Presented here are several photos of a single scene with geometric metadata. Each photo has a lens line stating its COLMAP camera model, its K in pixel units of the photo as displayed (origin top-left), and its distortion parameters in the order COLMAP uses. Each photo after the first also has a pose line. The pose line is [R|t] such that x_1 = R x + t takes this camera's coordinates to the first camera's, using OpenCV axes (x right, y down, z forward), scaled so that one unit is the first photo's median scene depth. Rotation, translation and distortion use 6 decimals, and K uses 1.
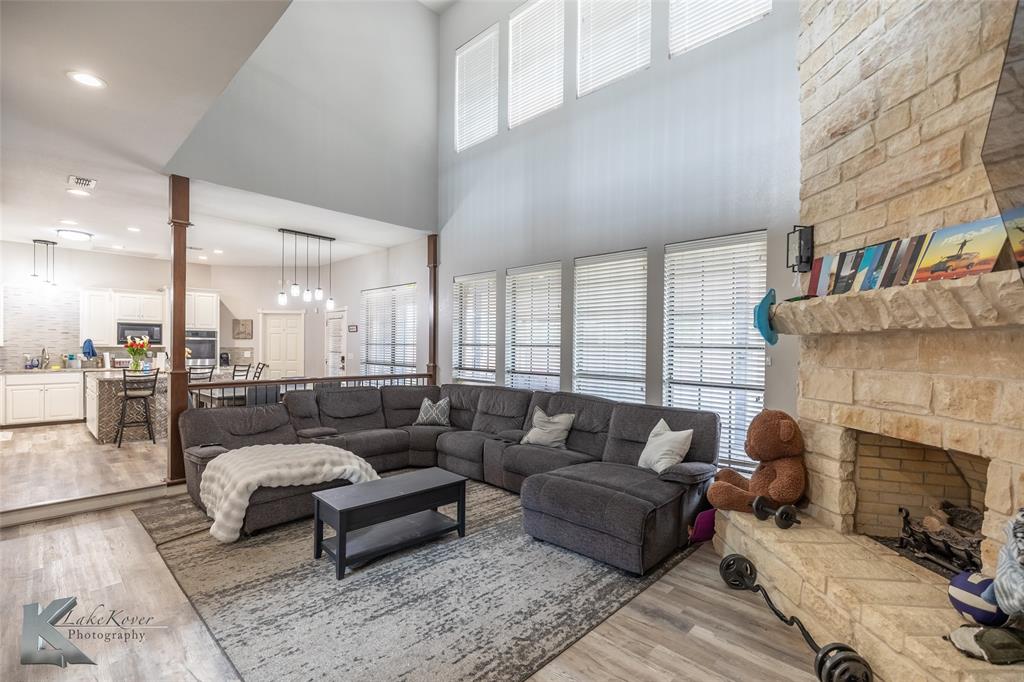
lens RADIAL K [[462.9, 0, 514.1], [0, 462.9, 350.7], [0, 0, 1]] dist [0.000818, 0.000512]
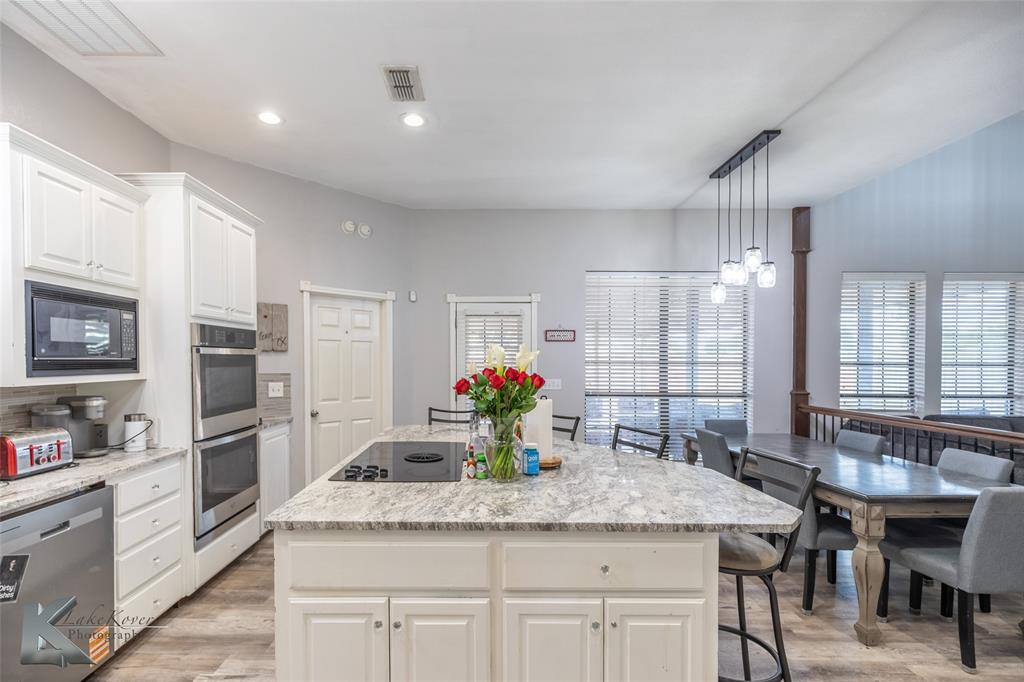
lens RADIAL K [[476.7, 0, 479.0], [0, 476.7, 370.6], [0, 0, 1]] dist [-0.001099, -0.000192]
pose [[0.729624, -0.021552, 0.683509, -0.875710], [0.010064, 0.999733, 0.020780, -0.019540], [-0.683775, -0.008283, 0.729646, 0.687526]]
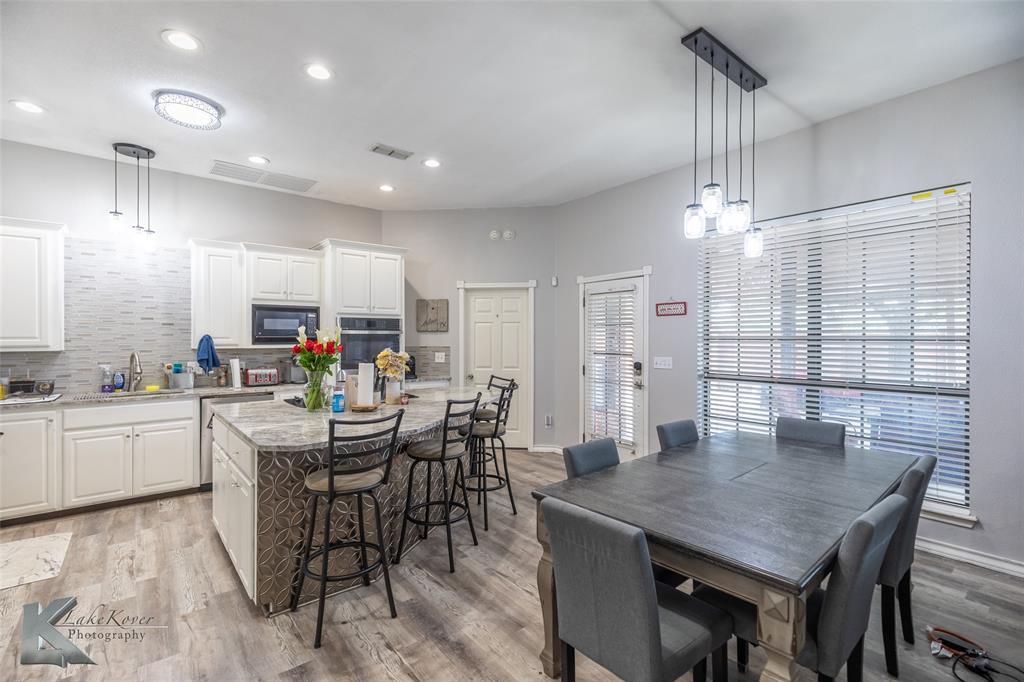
lens RADIAL K [[468.7, 0, 505.1], [0, 468.7, 339.2], [0, 0, 1]] dist [0.010684, 0.000781]
pose [[0.991211, -0.009582, -0.131945, -0.495057], [0.008586, 0.999930, -0.008114, -0.012711], [0.132014, 0.006910, 0.991224, 0.495195]]
